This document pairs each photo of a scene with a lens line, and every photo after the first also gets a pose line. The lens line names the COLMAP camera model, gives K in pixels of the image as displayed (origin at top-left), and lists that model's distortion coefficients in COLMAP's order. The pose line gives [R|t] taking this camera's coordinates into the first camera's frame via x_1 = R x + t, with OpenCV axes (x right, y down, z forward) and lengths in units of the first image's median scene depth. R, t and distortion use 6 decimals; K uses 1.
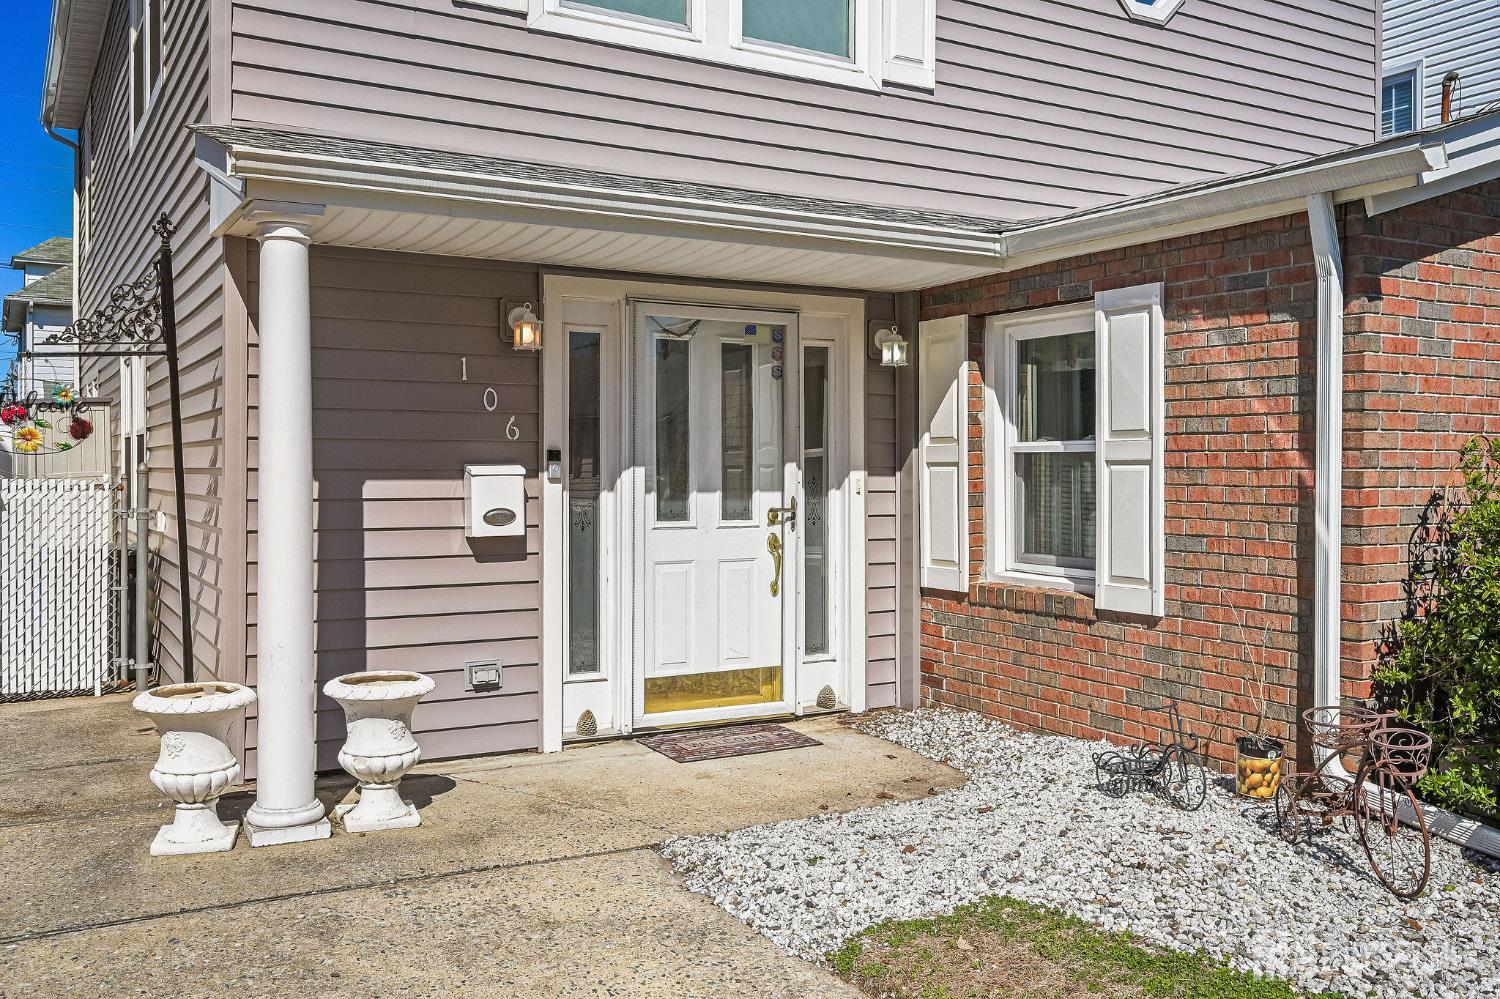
lens RADIAL K [[1299.2, 0, 747.5], [0, 1299.2, 494.9], [0, 0, 1]] dist [0.004129, -0.002562]
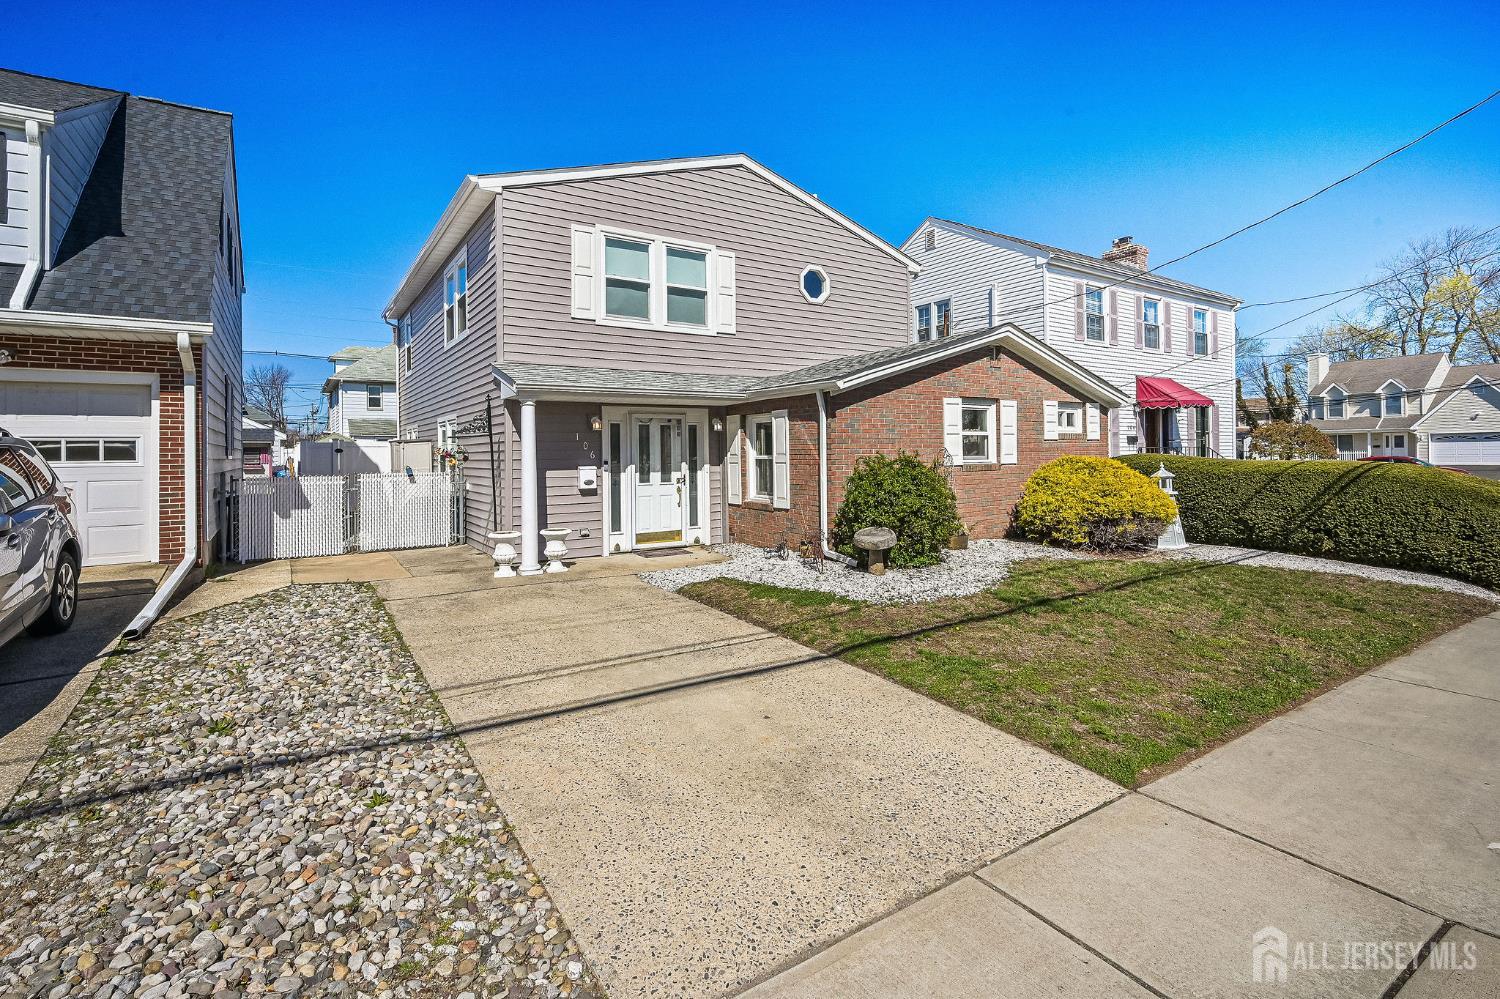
lens RADIAL K [[703.3, 0, 749.0], [0, 703.3, 452.9], [0, 0, 1]] dist [0.002353, -0.000676]
pose [[0.998348, -0.013603, 0.055821, 0.098513], [0.014850, 0.999648, -0.021980, -0.010613], [-0.055502, 0.022773, 0.998199, -0.690843]]
